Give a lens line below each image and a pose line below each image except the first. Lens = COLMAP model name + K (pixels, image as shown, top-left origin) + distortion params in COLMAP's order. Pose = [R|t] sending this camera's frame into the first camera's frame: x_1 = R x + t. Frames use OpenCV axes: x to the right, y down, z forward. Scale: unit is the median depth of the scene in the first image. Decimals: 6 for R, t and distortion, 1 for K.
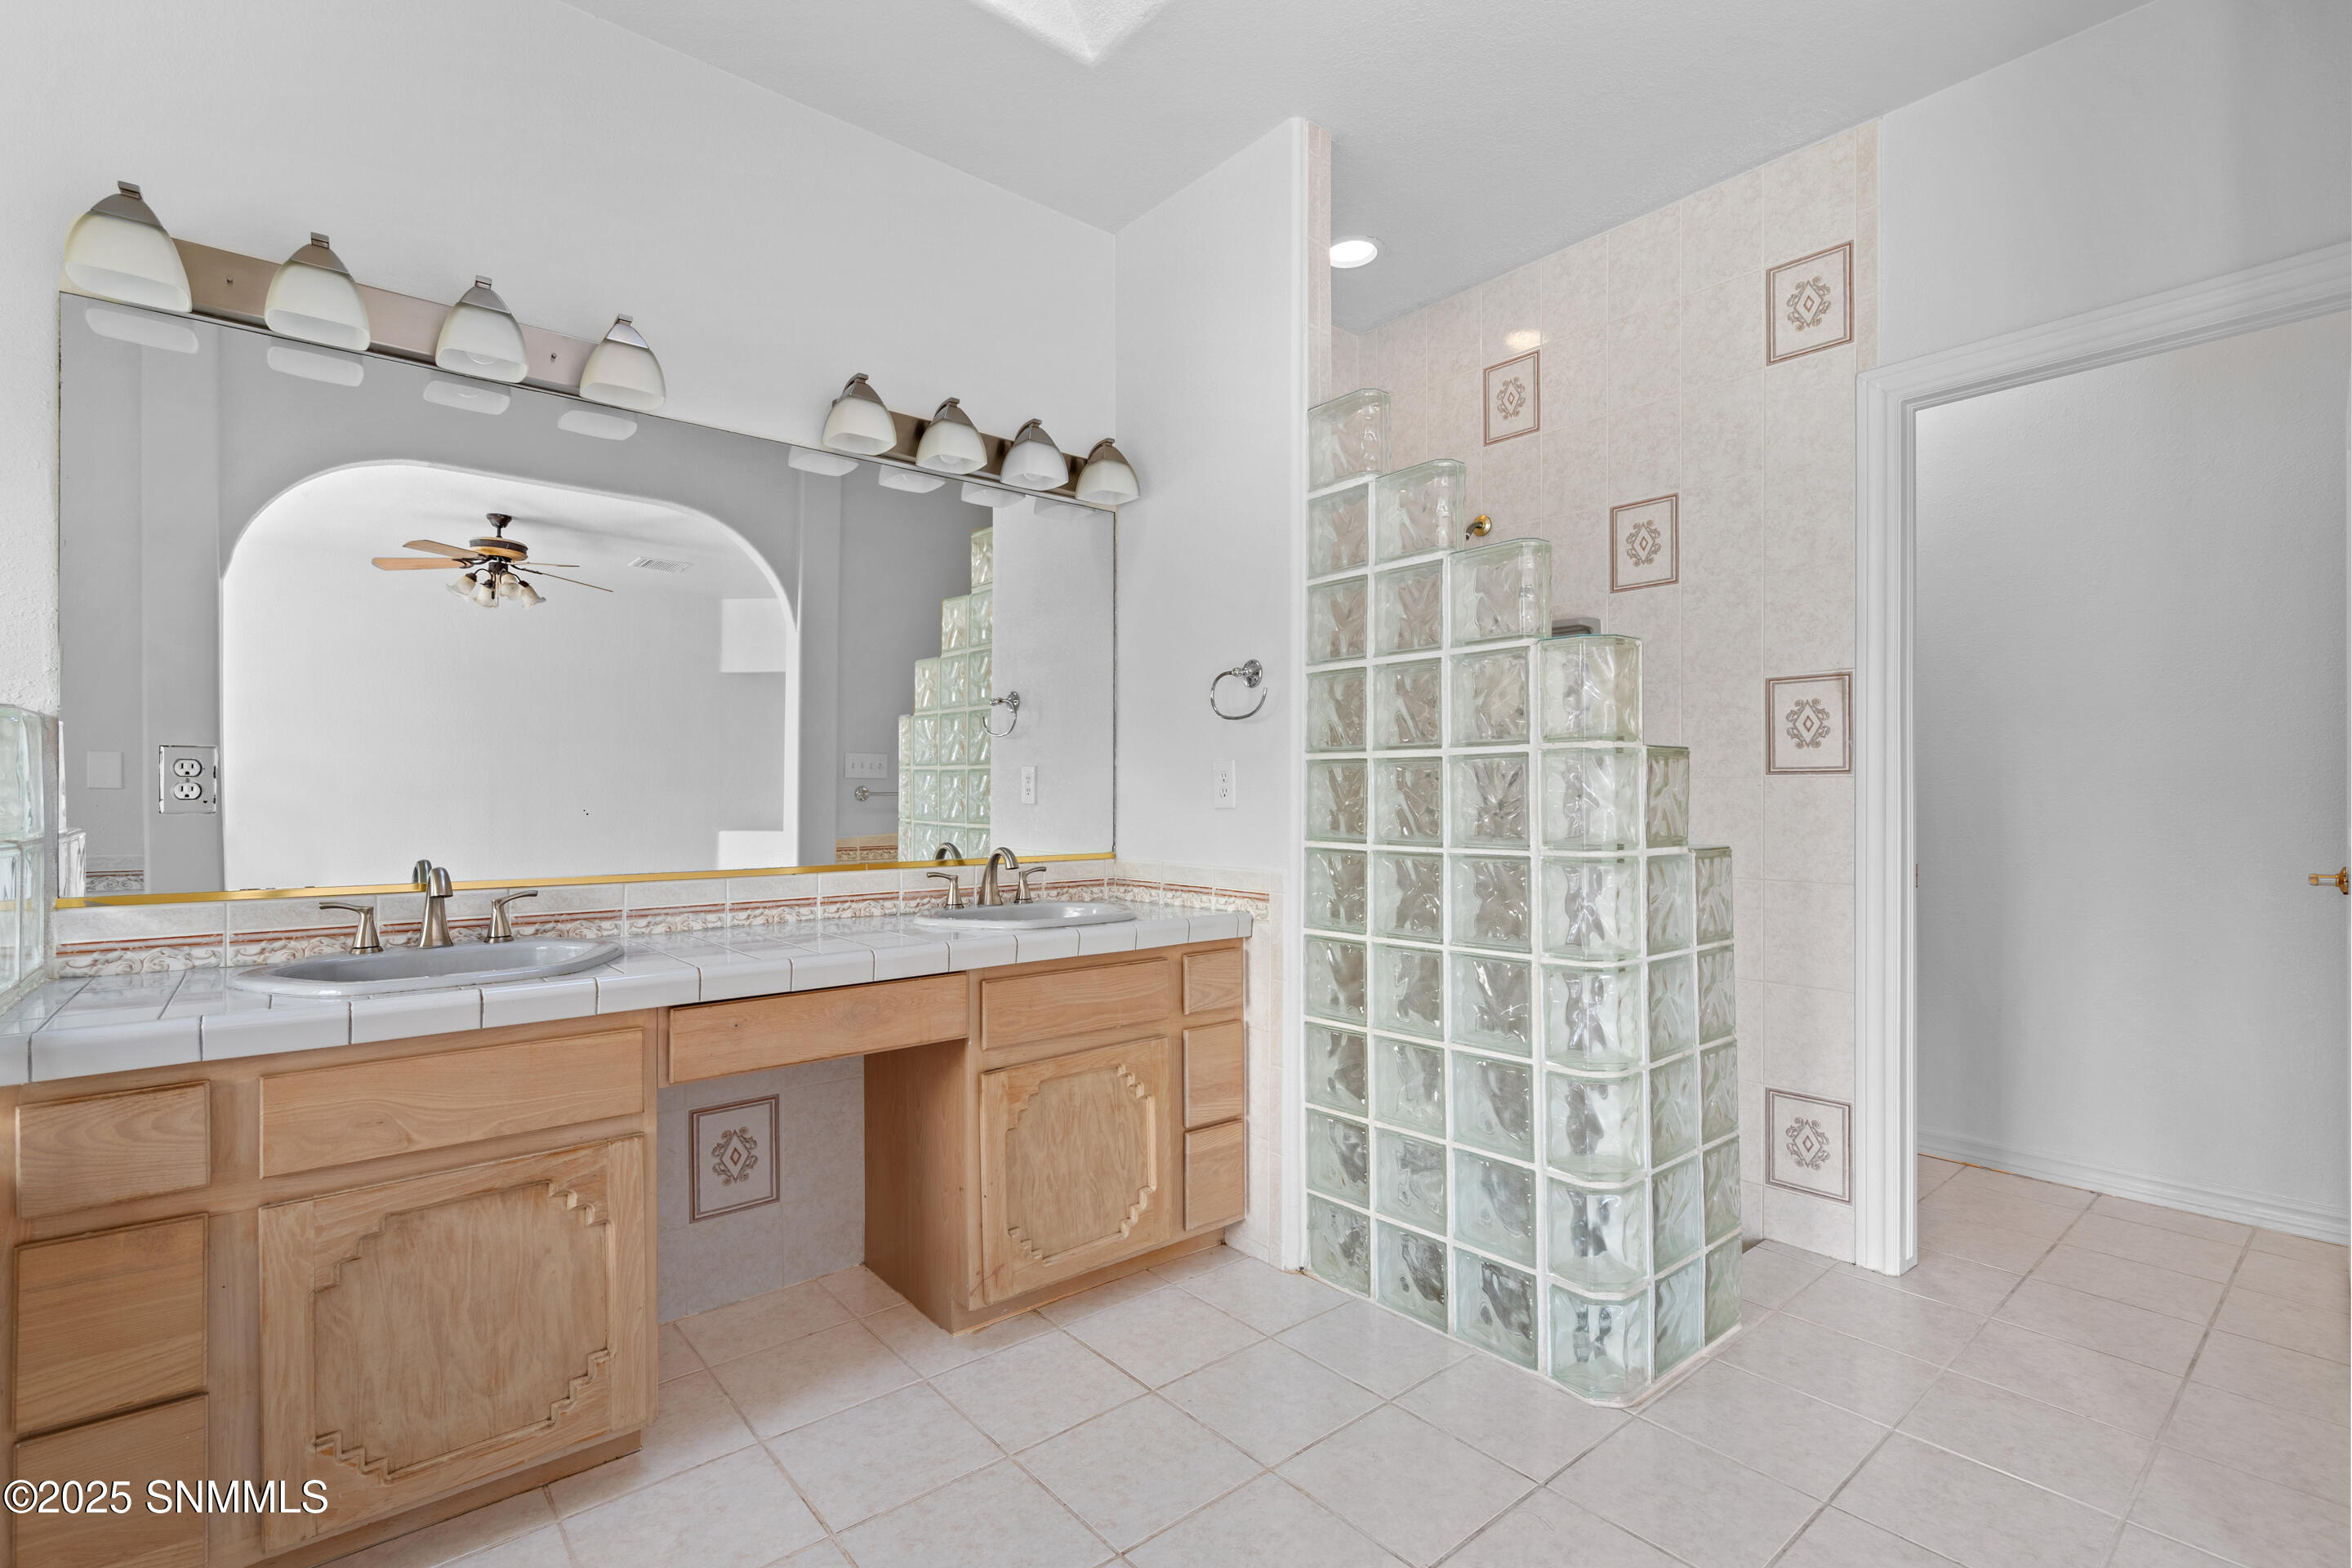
lens RADIAL K [[1089.7, 0, 1180.4], [0, 1089.7, 784.9], [0, 0, 1]] dist [0.002351, -0.001408]
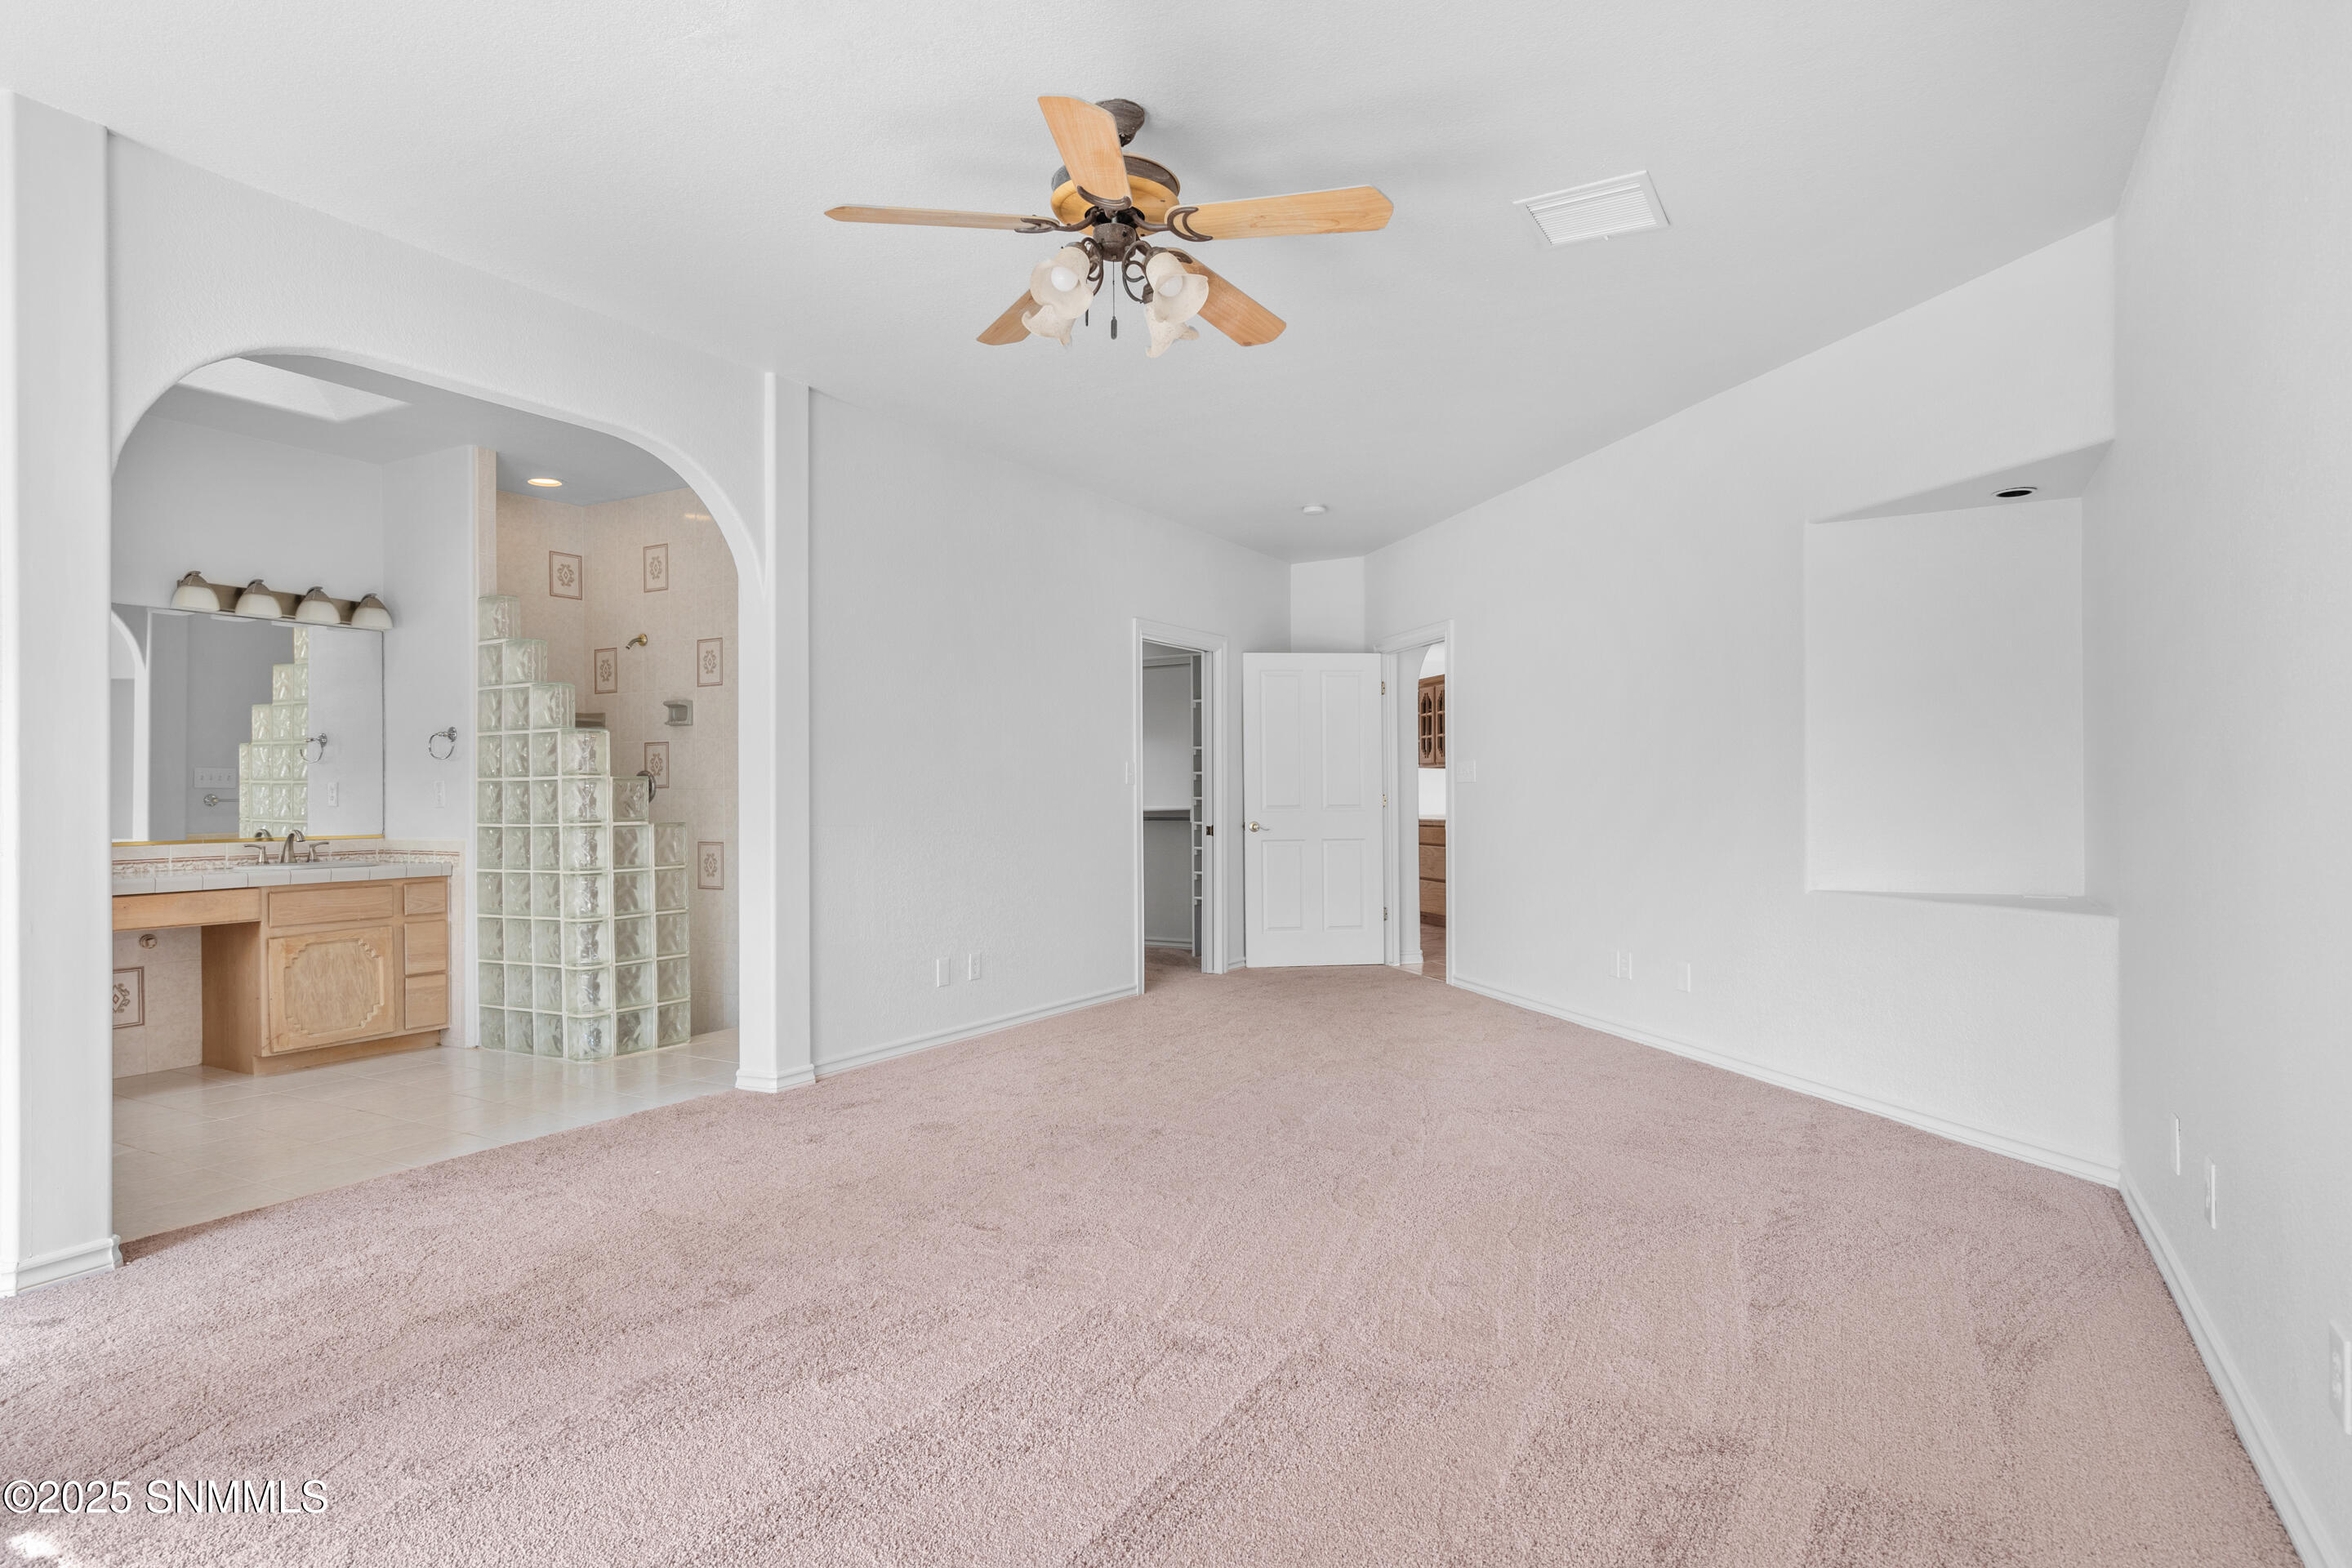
lens RADIAL K [[1302.7, 0, 1167.4], [0, 1302.7, 792.0], [0, 0, 1]] dist [0.027066, -0.002345]
pose [[0.946753, -0.005049, 0.321921, 0.504443], [0.003250, 0.999976, 0.006124, -0.013795], [-0.321944, -0.004752, 0.946747, -1.532379]]
